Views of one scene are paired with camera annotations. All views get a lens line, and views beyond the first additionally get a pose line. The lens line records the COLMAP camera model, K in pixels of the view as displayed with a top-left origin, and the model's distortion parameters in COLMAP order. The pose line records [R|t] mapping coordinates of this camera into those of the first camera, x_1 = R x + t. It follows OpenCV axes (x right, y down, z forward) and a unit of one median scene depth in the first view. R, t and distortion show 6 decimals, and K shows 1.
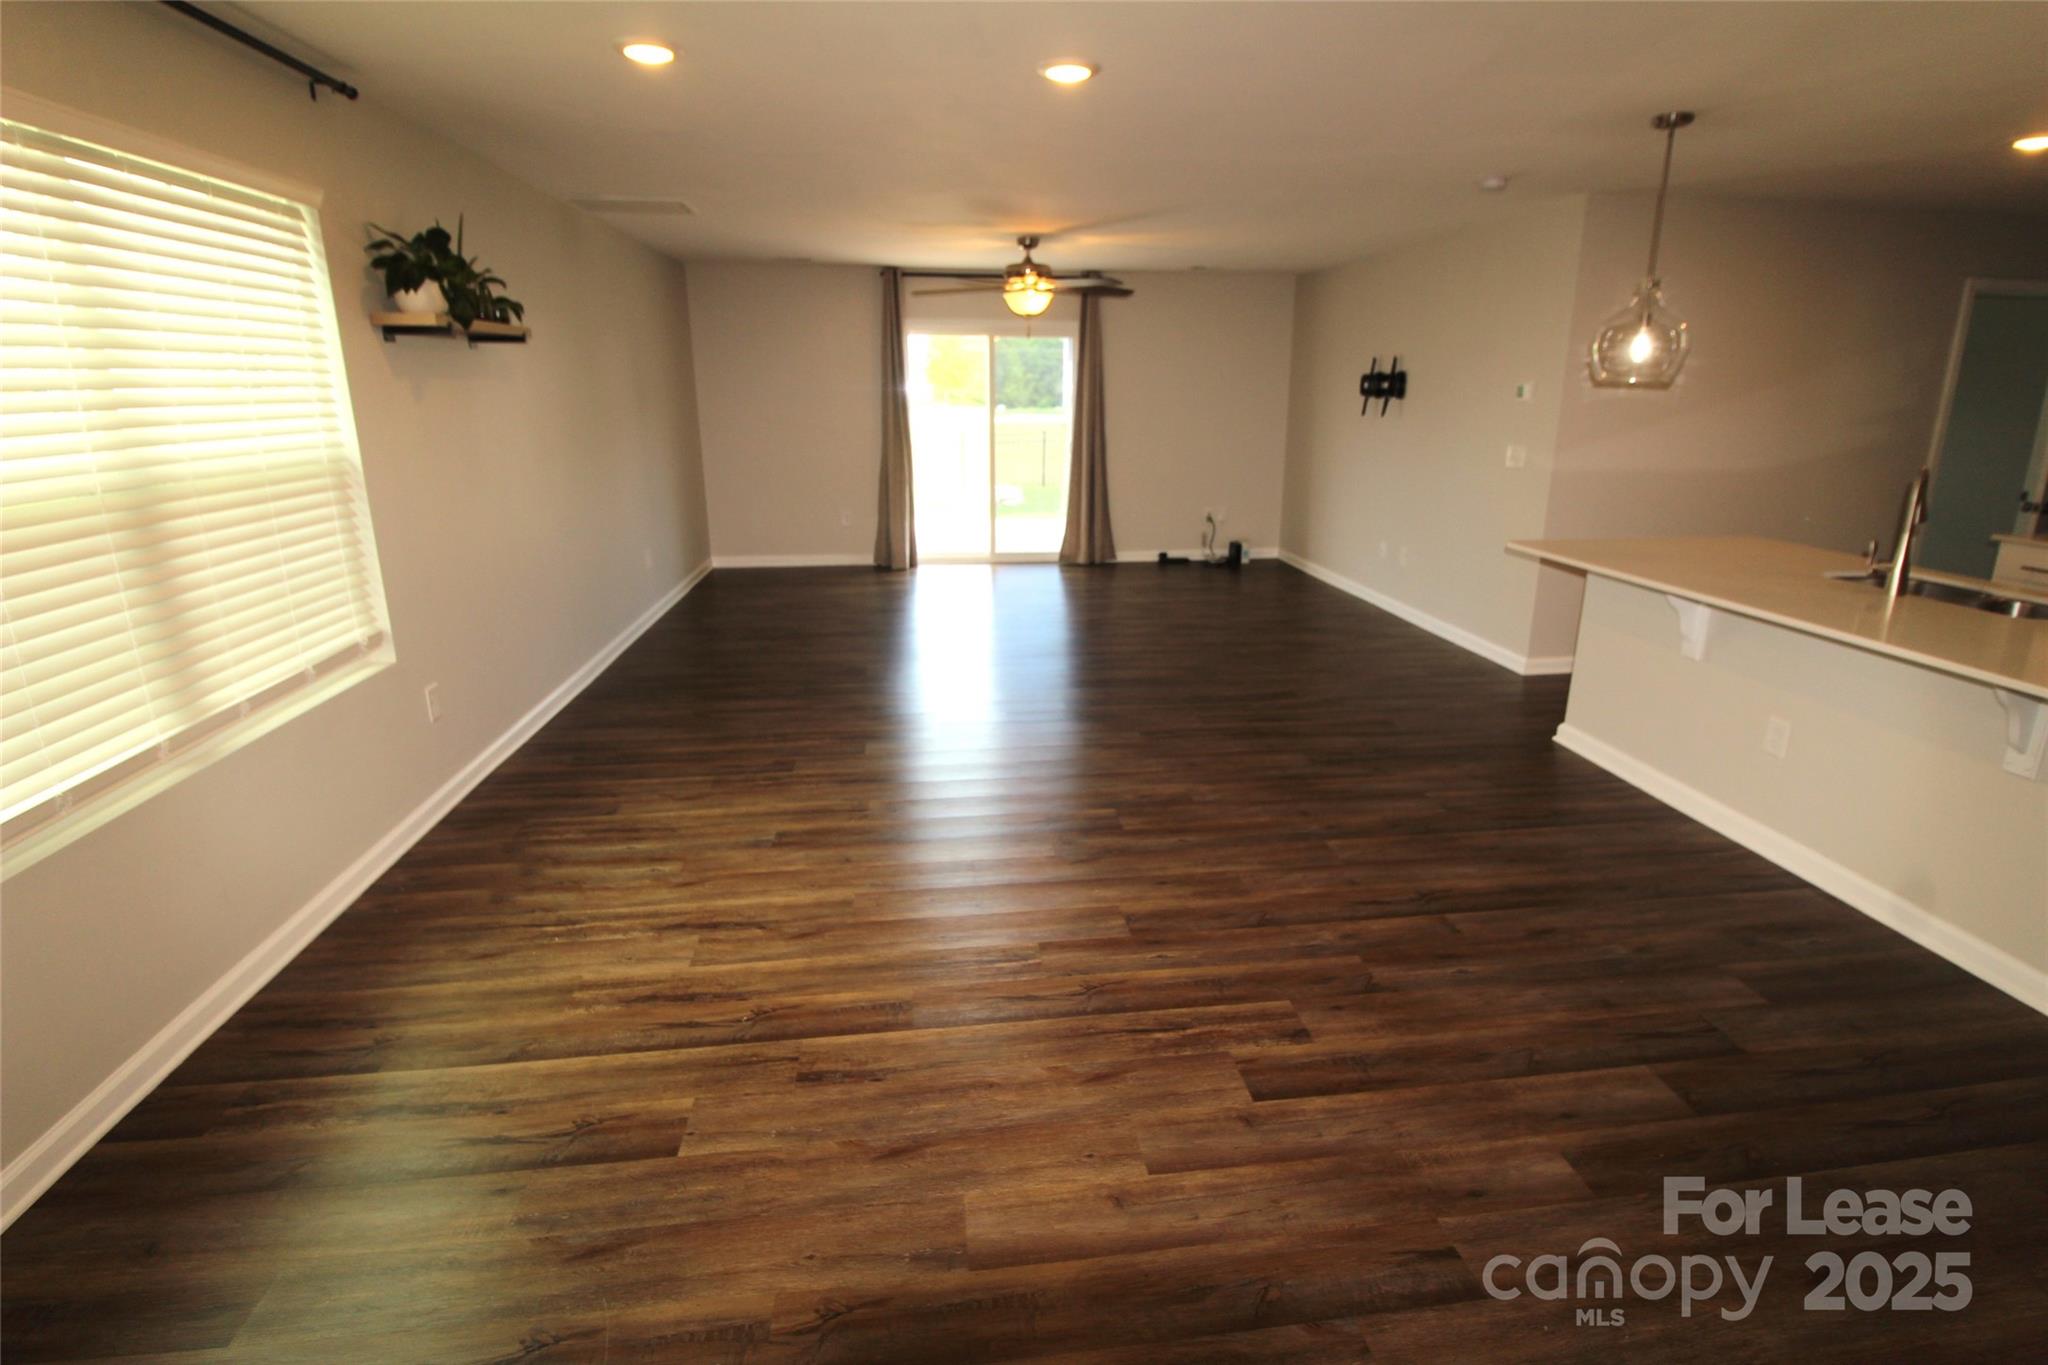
lens RADIAL K [[992.4, 0, 1040.5], [0, 992.4, 677.6], [0, 0, 1]] dist [-0.002427, -0.000508]
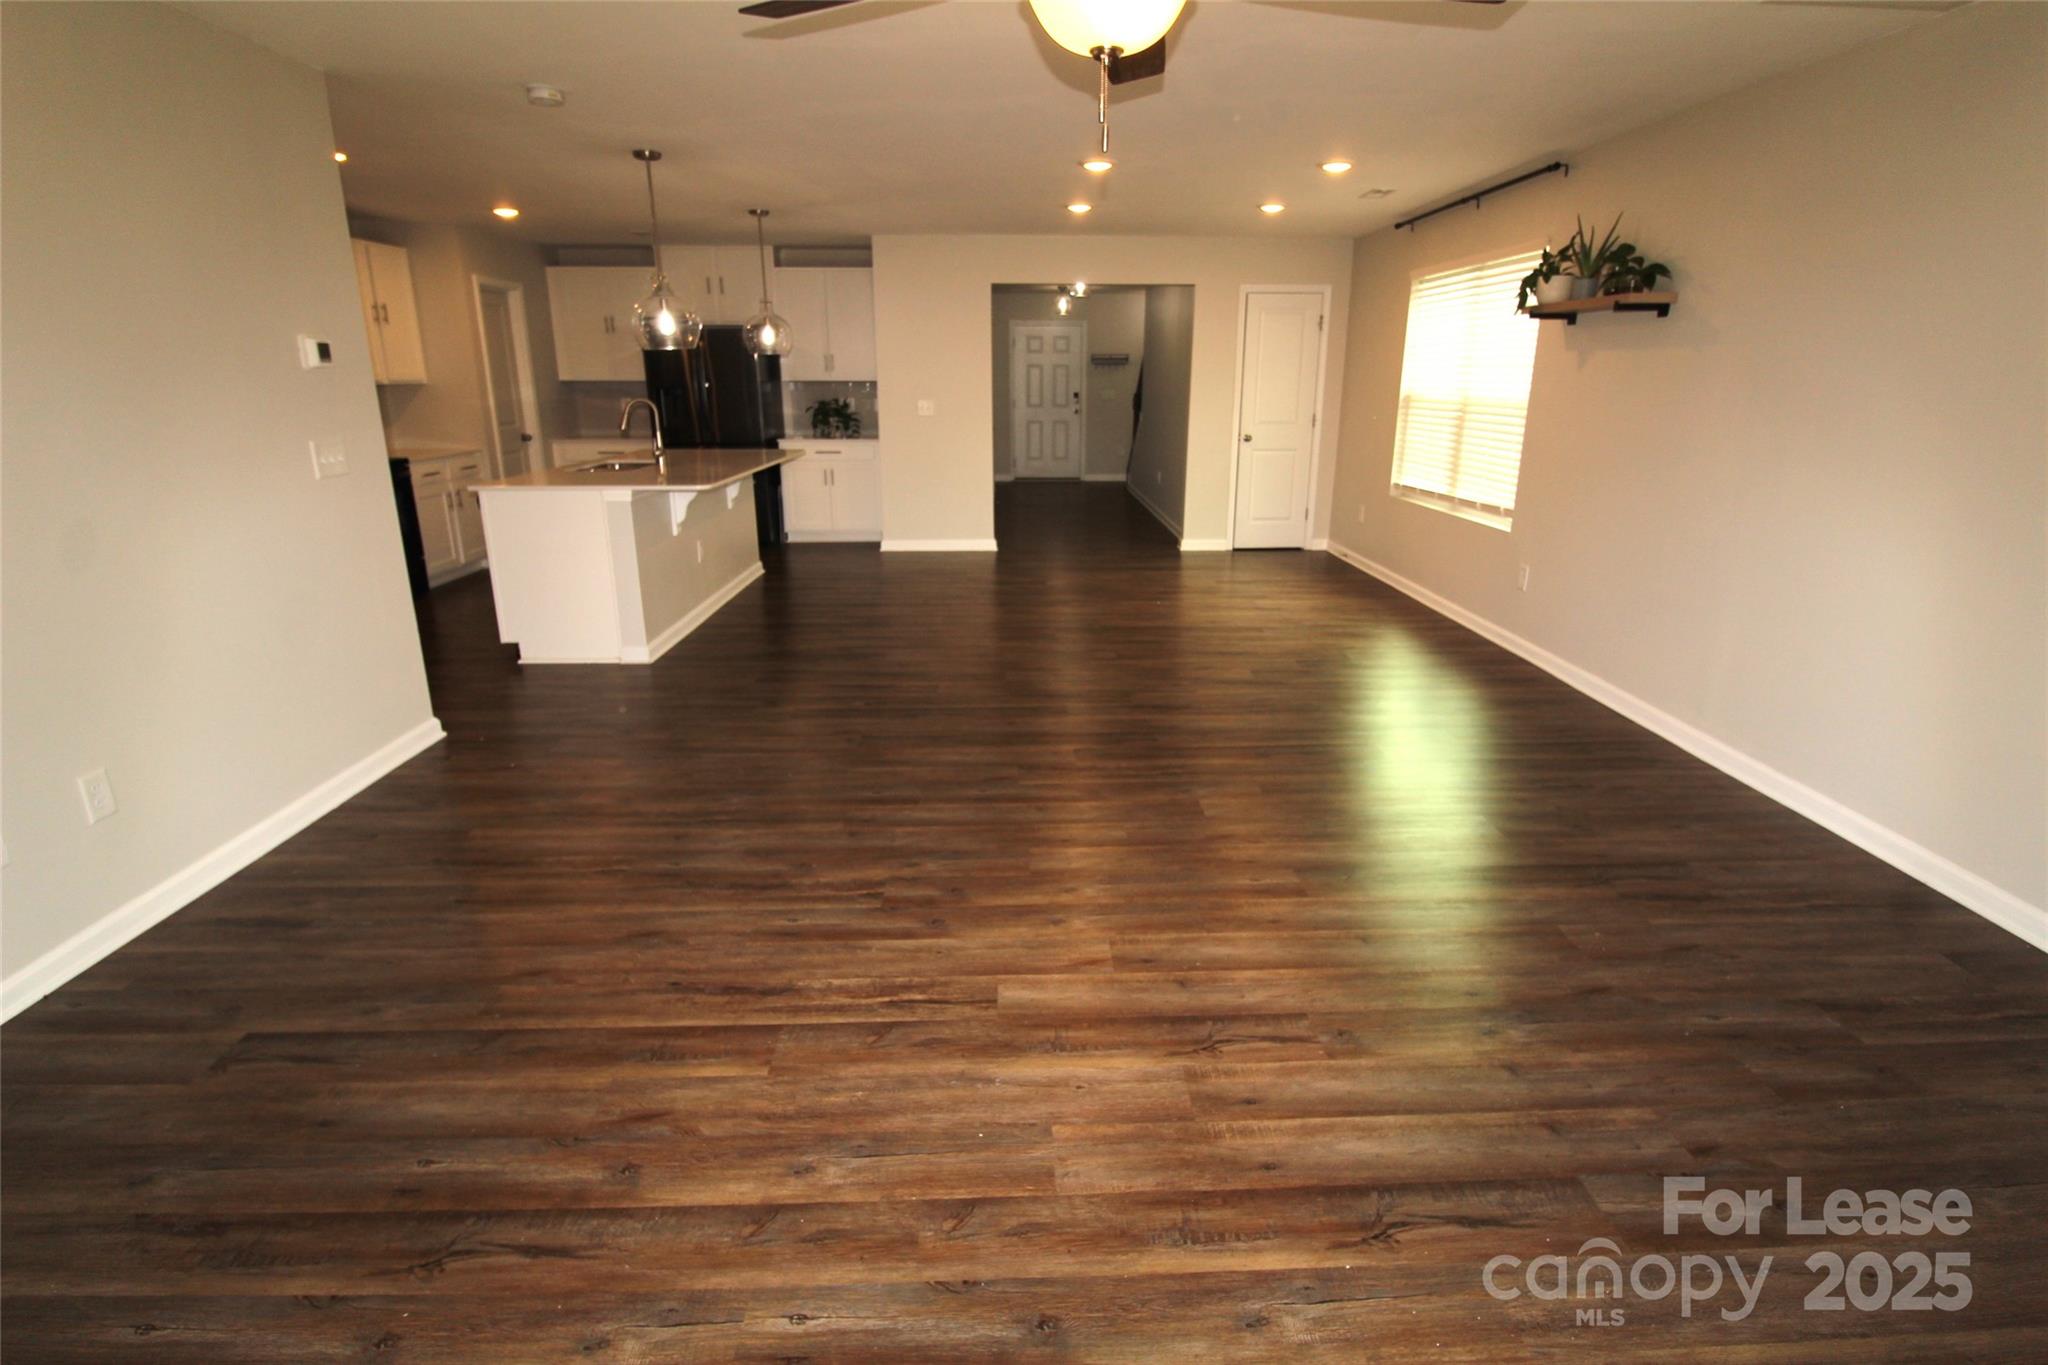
lens RADIAL K [[992.4, 0, 1040.5], [0, 992.4, 677.6], [0, 0, 1]] dist [-0.002427, -0.000508]
pose [[-0.995448, -0.034003, 0.089034, -0.054058], [0.020652, 0.835033, 0.549813, -0.717130], [-0.093041, 0.549149, -0.830529, 2.542849]]
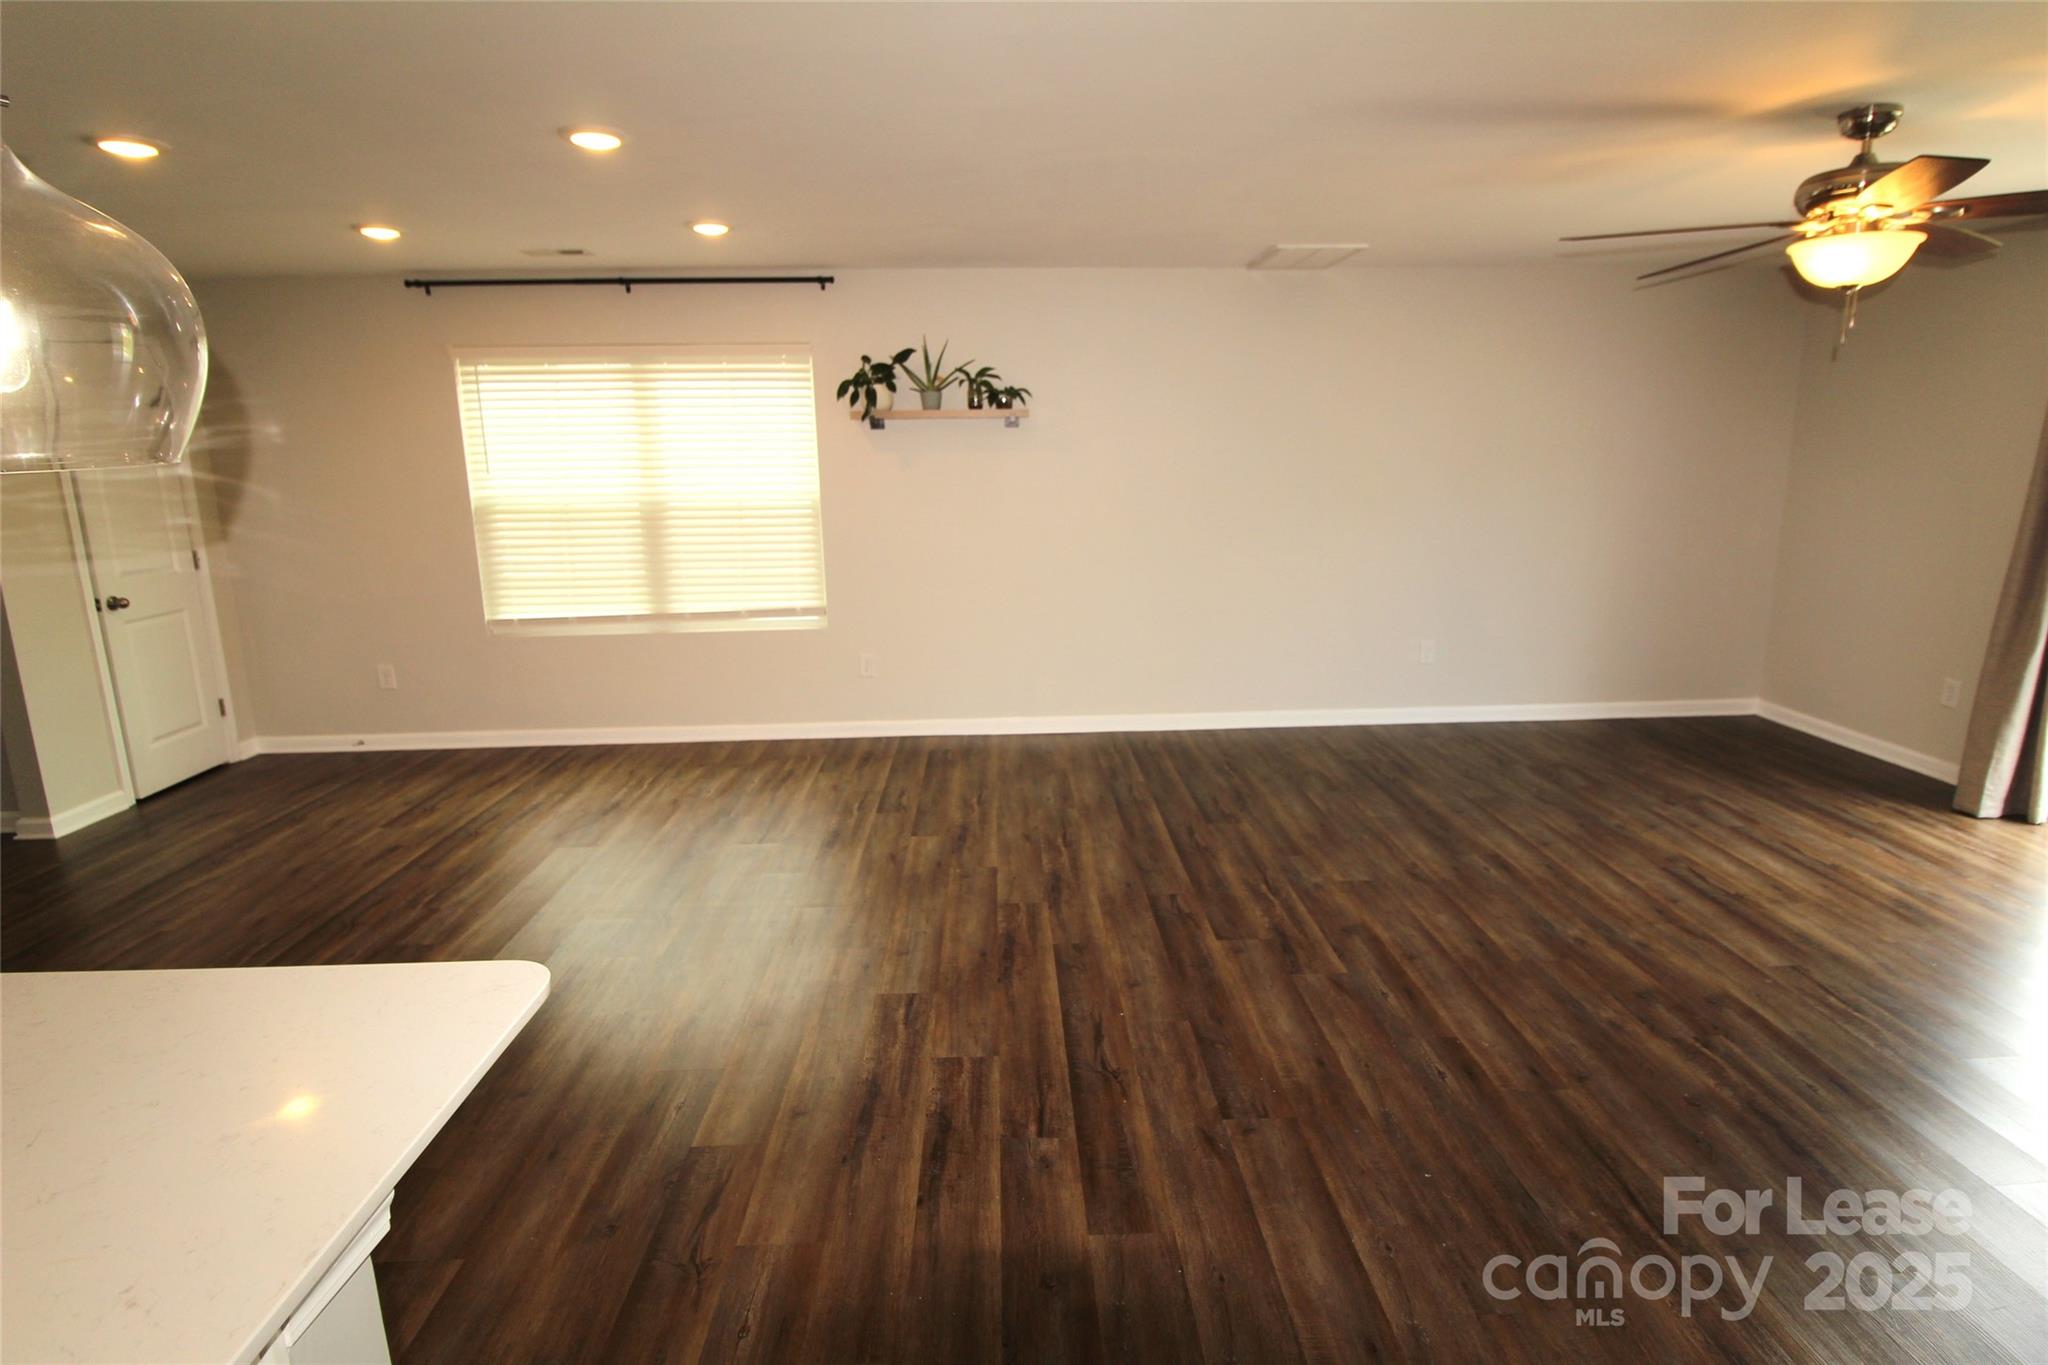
lens RADIAL K [[1003.6, 0, 1043.3], [0, 1003.6, 659.8], [0, 0, 1]] dist [-0.001375, -0.000994]
pose [[-0.081491, 0.204959, -0.975372, 0.908215], [-0.270555, 0.937331, 0.219570, -0.416903], [0.959249, 0.281785, -0.020931, 1.386414]]
